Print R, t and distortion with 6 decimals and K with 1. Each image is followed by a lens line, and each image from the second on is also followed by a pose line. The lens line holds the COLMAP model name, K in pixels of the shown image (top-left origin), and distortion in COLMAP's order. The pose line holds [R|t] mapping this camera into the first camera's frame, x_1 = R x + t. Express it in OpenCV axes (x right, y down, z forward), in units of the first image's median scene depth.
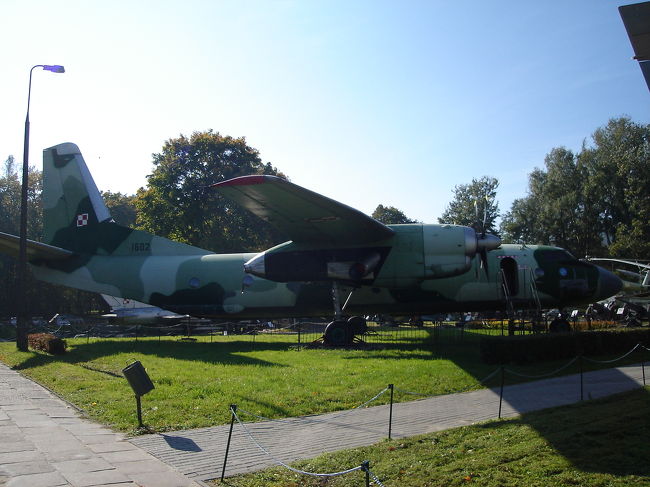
lens RADIAL K [[628.2, 0, 325.7], [0, 628.2, 243.7], [0, 0, 1]] dist [-0.109129, 0.000000]
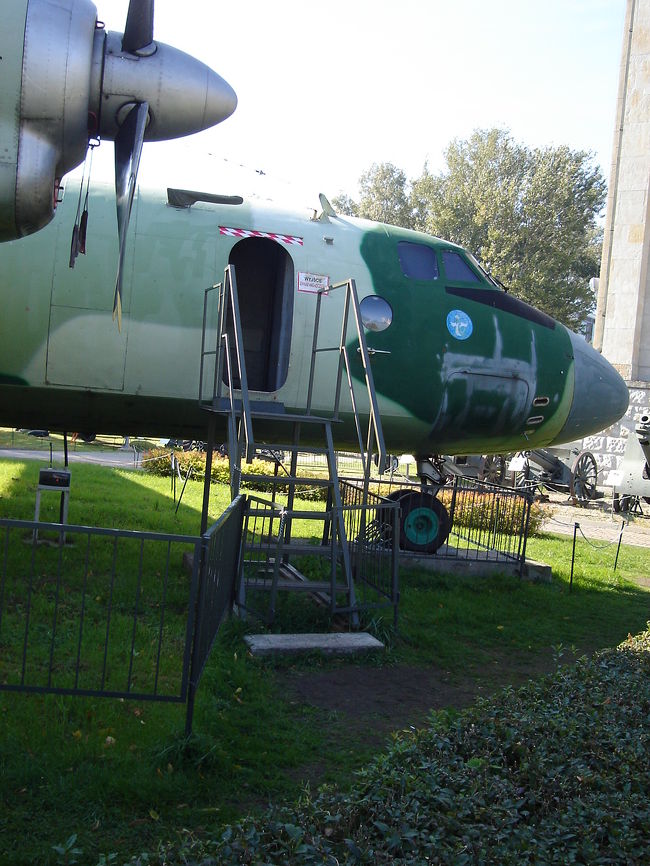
lens RADIAL K [[966.6, 0, 325.2], [0, 966.6, 433.2], [0, 0, 1]] dist [0.006328, 0.000000]
pose [[0.936064, 0.096993, 0.338195, 0.191578], [-0.139712, 0.984685, 0.104293, 0.055303], [-0.322900, -0.144875, 0.935279, 0.613852]]
